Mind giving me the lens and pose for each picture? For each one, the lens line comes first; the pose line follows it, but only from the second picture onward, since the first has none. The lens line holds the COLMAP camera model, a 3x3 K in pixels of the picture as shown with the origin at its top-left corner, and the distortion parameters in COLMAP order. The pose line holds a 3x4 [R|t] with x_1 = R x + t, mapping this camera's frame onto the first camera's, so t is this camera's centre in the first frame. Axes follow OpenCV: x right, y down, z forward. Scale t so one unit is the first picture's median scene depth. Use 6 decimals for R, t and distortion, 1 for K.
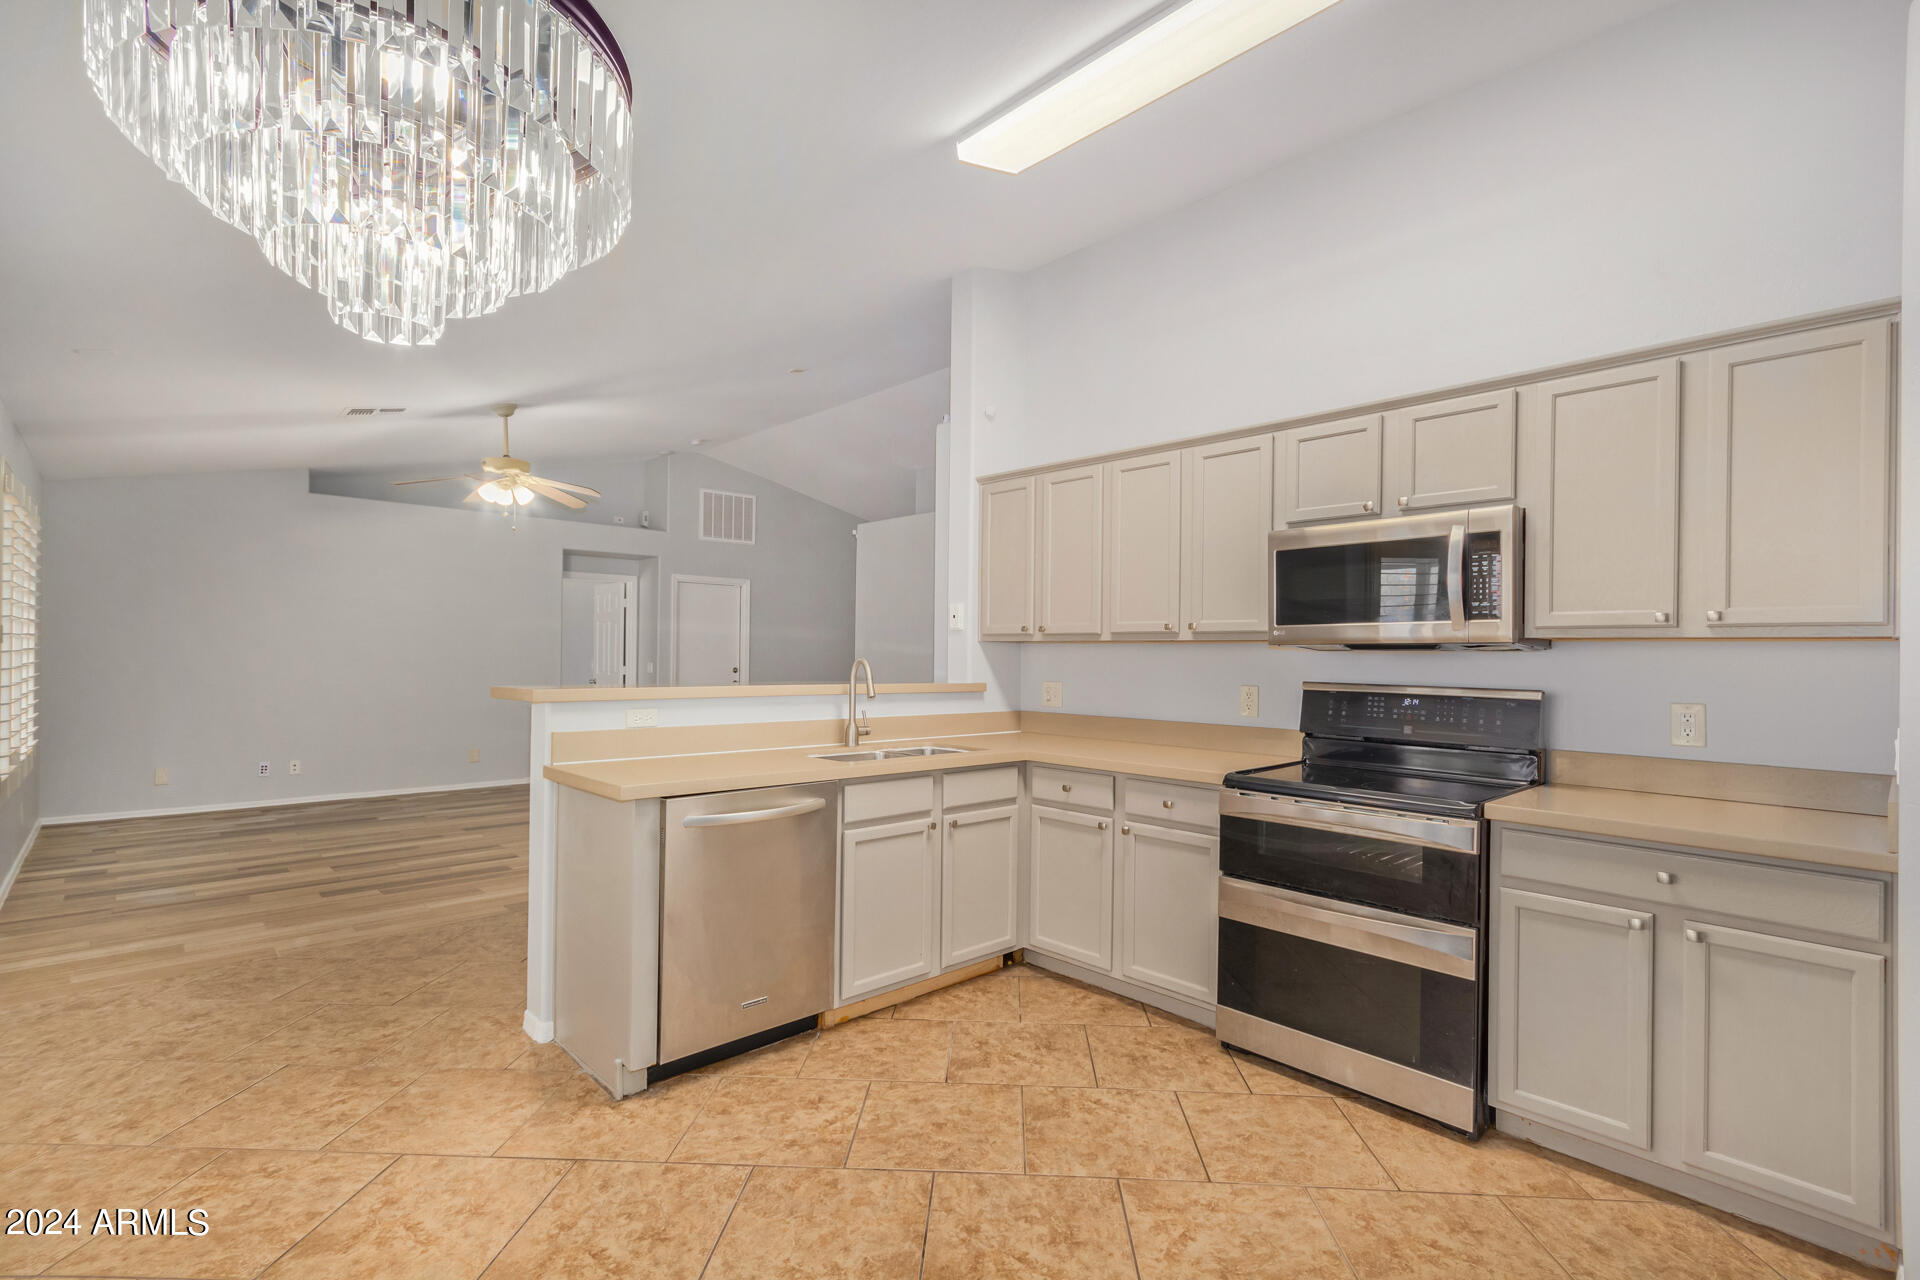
lens RADIAL K [[884.5, 0, 965.0], [0, 884.5, 652.2], [0, 0, 1]] dist [0.000506, 0.002614]
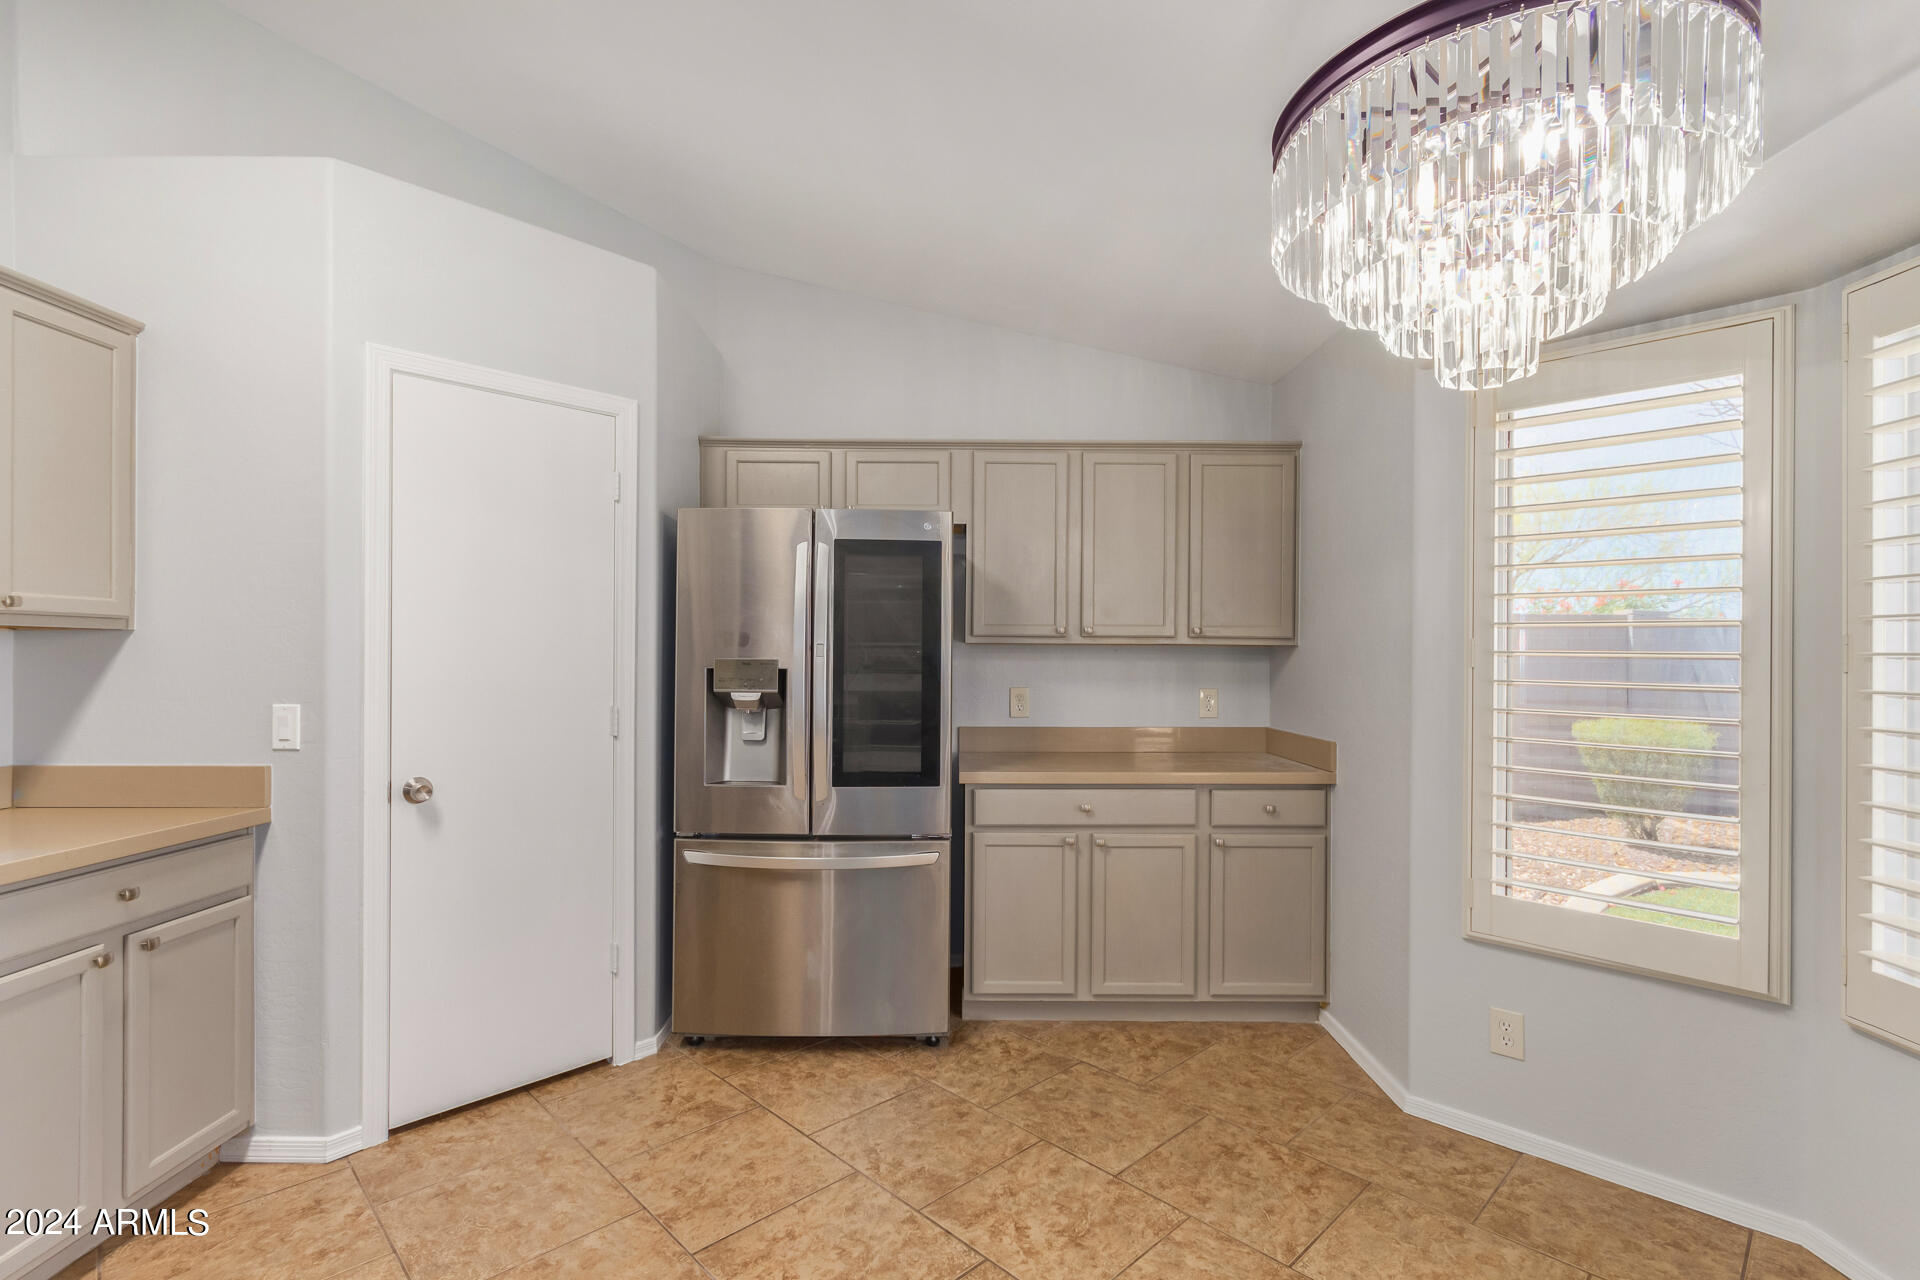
lens RADIAL K [[884.5, 0, 961.6], [0, 884.5, 657.6], [0, 0, 1]] dist [0.000506, 0.002614]
pose [[-0.729957, -0.010605, 0.683411, -0.325422], [-0.012039, 0.999924, 0.002658, 0.000744], [-0.683387, -0.006288, -0.730029, 0.786062]]
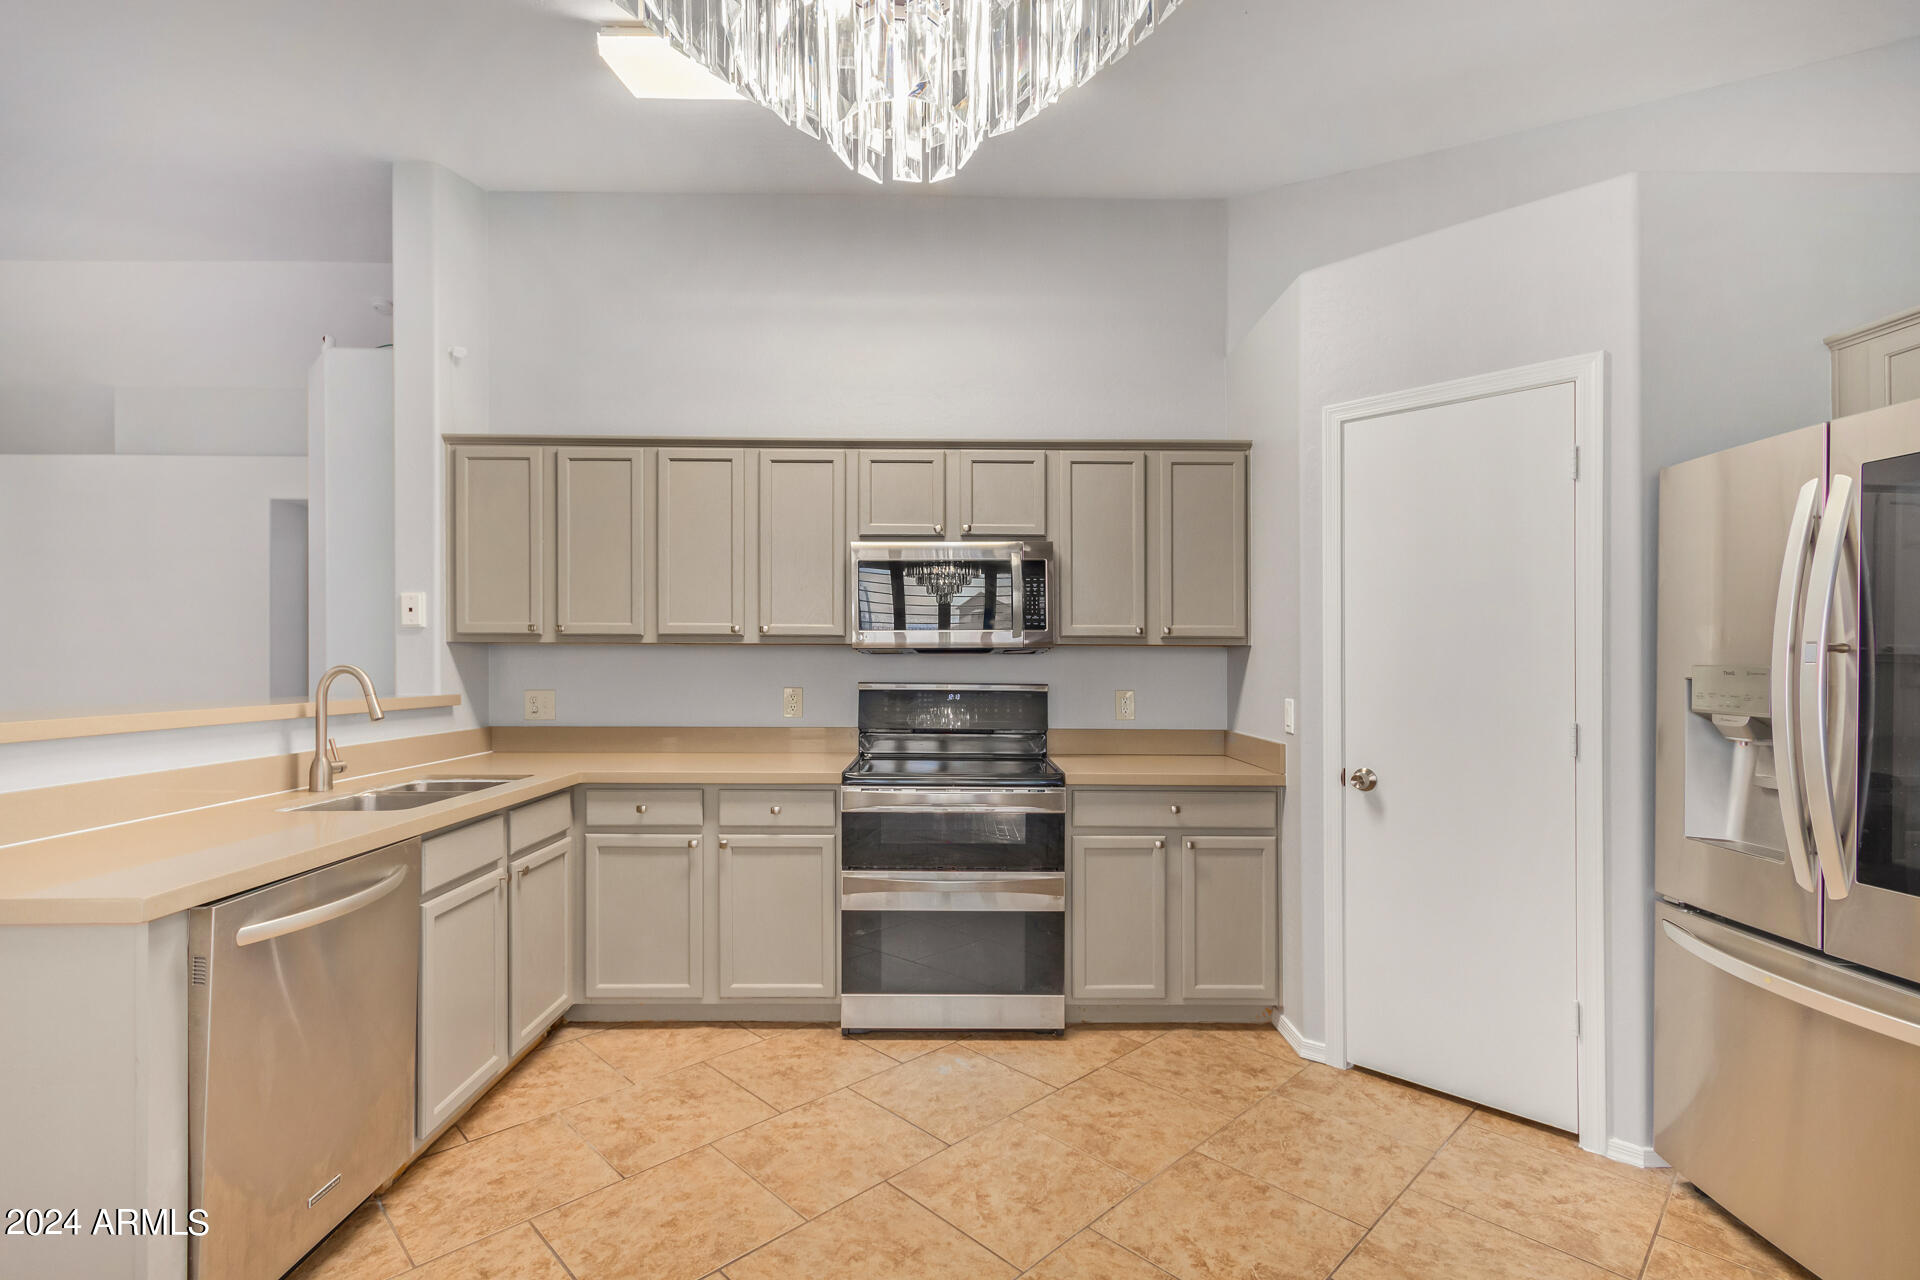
lens RADIAL K [[884.5, 0, 959.4], [0, 884.5, 658.1], [0, 0, 1]] dist [0.000506, 0.002614]
pose [[0.679227, -0.005479, 0.733908, -0.382387], [0.001406, 0.999980, 0.006164, -0.003265], [-0.733927, -0.003155, 0.679221, 0.196349]]
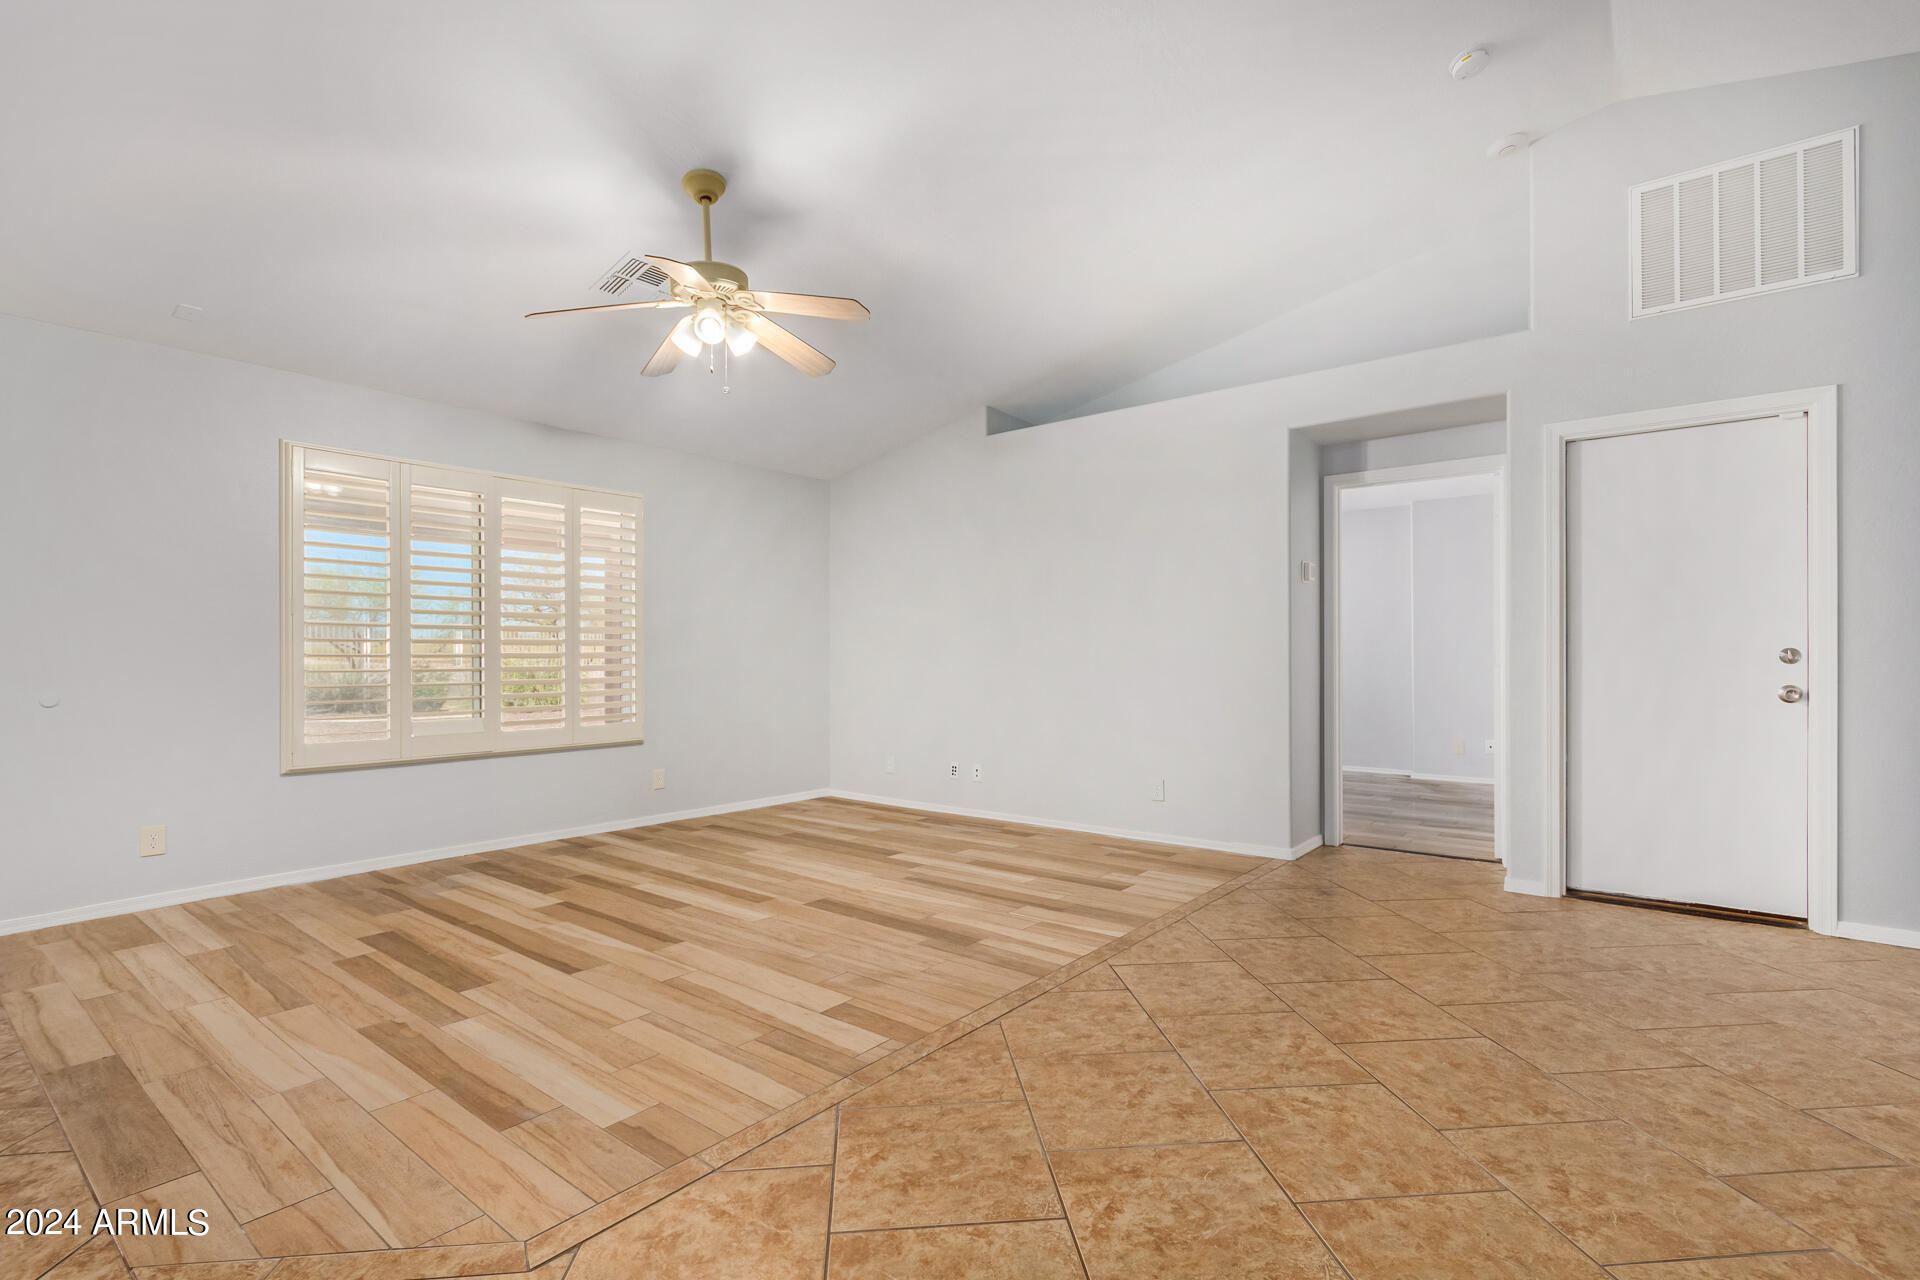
lens RADIAL K [[884.5, 0, 969.2], [0, 884.5, 649.6], [0, 0, 1]] dist [0.000506, 0.002614]
pose [[0.147208, -0.018500, -0.988933, 0.133907], [0.005027, 0.999826, -0.017956, 0.078358], [0.989093, -0.002328, 0.147276, 2.213409]]
